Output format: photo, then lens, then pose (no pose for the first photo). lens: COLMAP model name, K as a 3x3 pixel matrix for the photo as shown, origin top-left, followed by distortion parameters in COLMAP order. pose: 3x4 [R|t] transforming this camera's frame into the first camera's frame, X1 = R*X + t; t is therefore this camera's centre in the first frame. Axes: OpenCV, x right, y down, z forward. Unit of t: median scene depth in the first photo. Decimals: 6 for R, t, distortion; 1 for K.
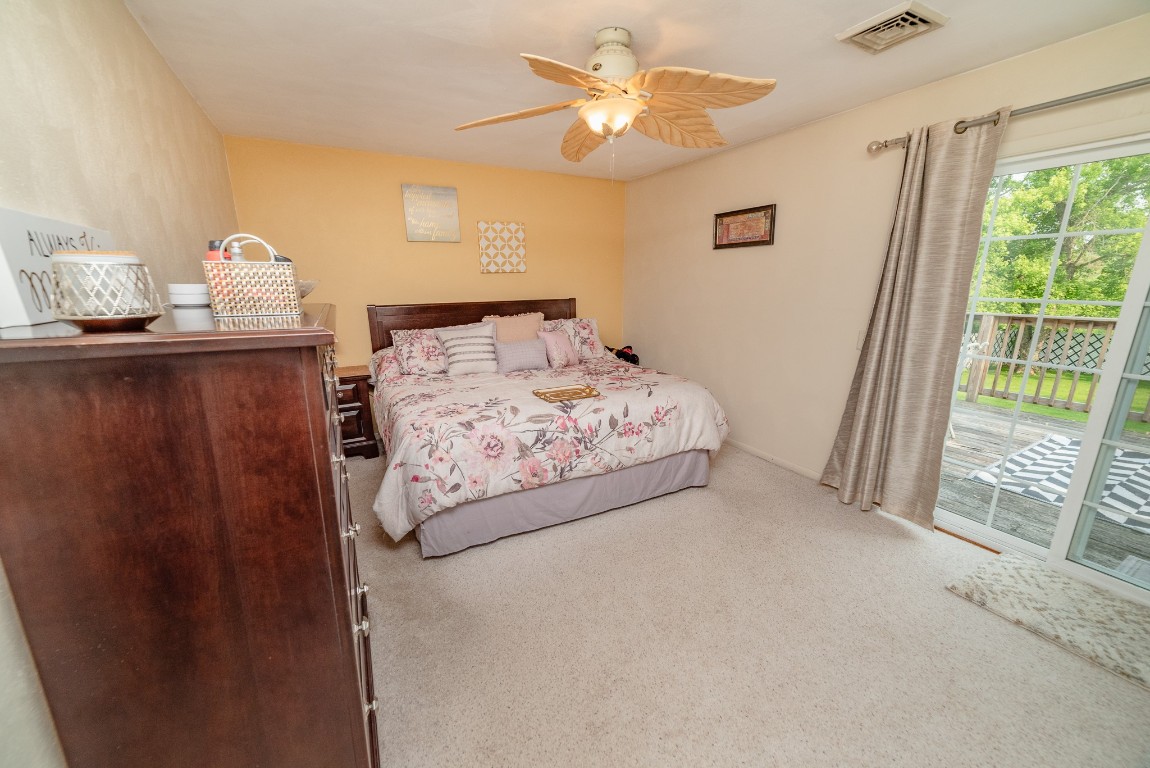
lens RADIAL K [[451.6, 0, 575.3], [0, 451.6, 383.1], [0, 0, 1]] dist [0.006784, 0.001078]
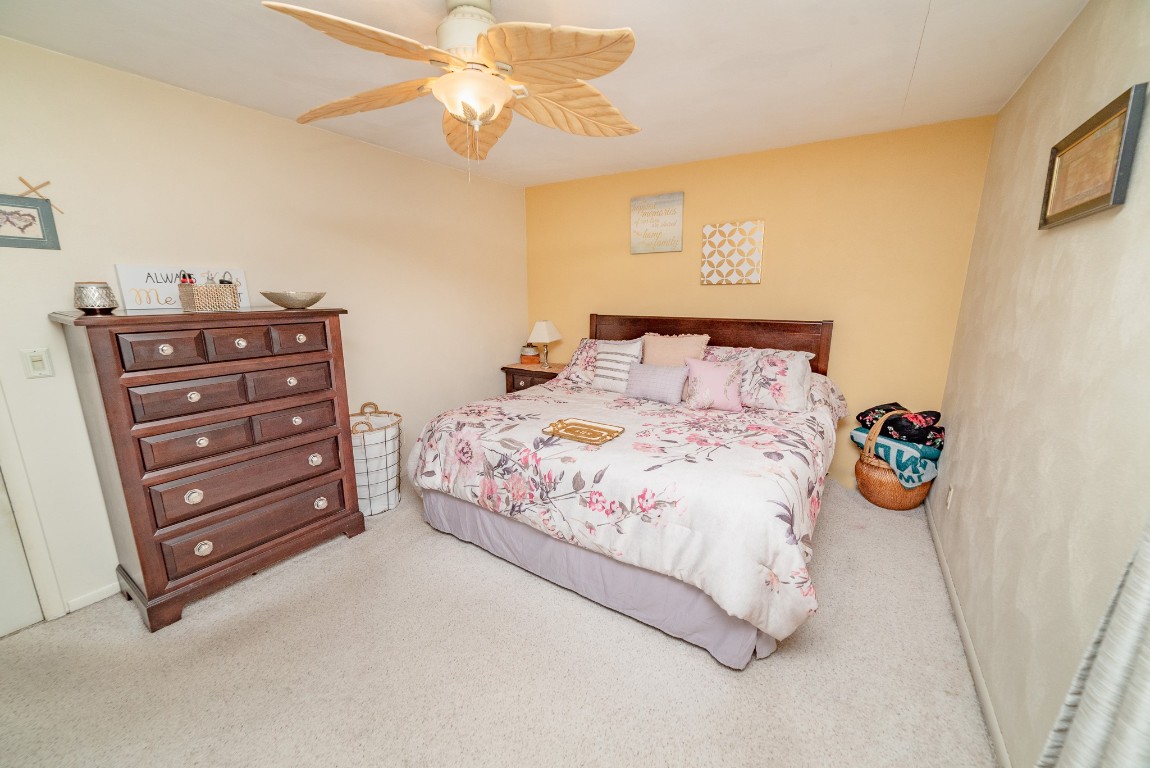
lens RADIAL K [[451.6, 0, 576.5], [0, 451.6, 382.6], [0, 0, 1]] dist [0.006784, 0.001078]
pose [[0.469538, 0.186908, -0.862902, 0.729033], [-0.202412, 0.974094, 0.100853, -0.157104], [0.859397, 0.127307, 0.495207, 0.614681]]
